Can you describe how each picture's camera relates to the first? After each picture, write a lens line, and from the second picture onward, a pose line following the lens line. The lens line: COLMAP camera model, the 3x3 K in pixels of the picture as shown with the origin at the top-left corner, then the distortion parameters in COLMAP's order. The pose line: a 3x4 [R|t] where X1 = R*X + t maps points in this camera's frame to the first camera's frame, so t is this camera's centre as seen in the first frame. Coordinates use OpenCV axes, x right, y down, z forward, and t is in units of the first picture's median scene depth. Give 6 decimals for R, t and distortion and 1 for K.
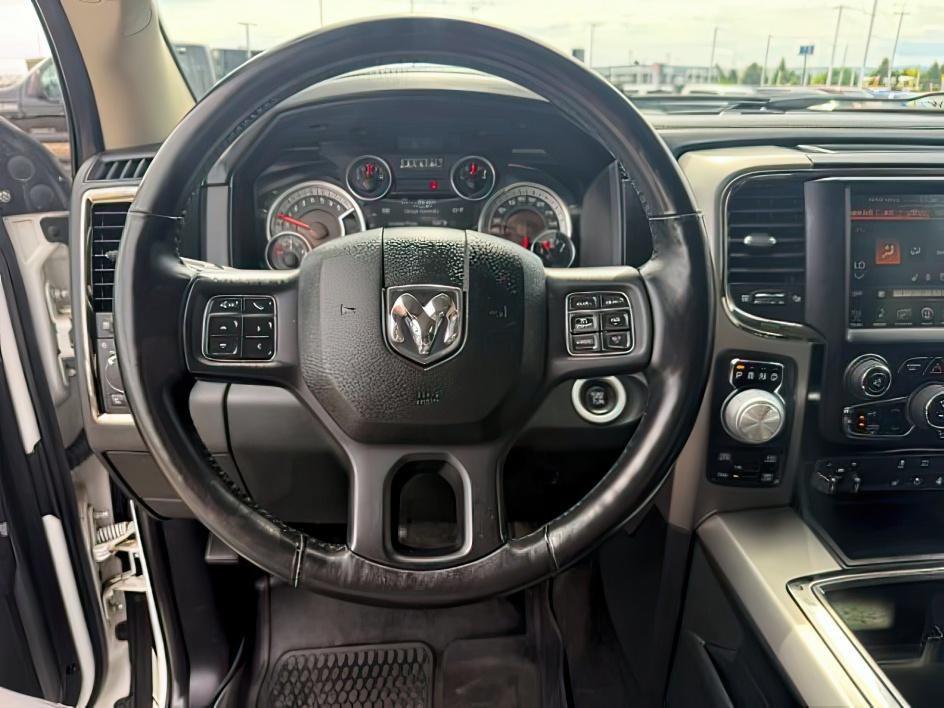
lens RADIAL K [[671.4, 0, 467.8], [0, 671.4, 358.3], [0, 0, 1]] dist [0.025861, -0.024883]
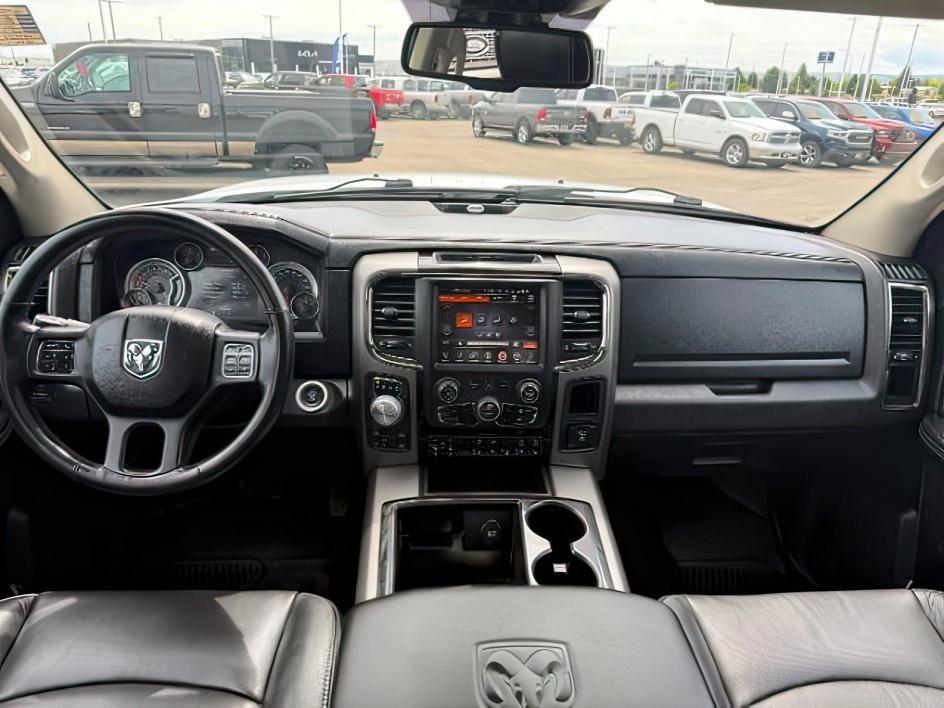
lens RADIAL K [[671.4, 0, 479.3], [0, 671.4, 357.2], [0, 0, 1]] dist [0.025861, -0.024883]
pose [[0.999207, 0.038274, -0.011012, 0.685304], [-0.038146, 0.999205, 0.011597, -0.082399], [0.011447, -0.011168, 0.999872, -0.738751]]
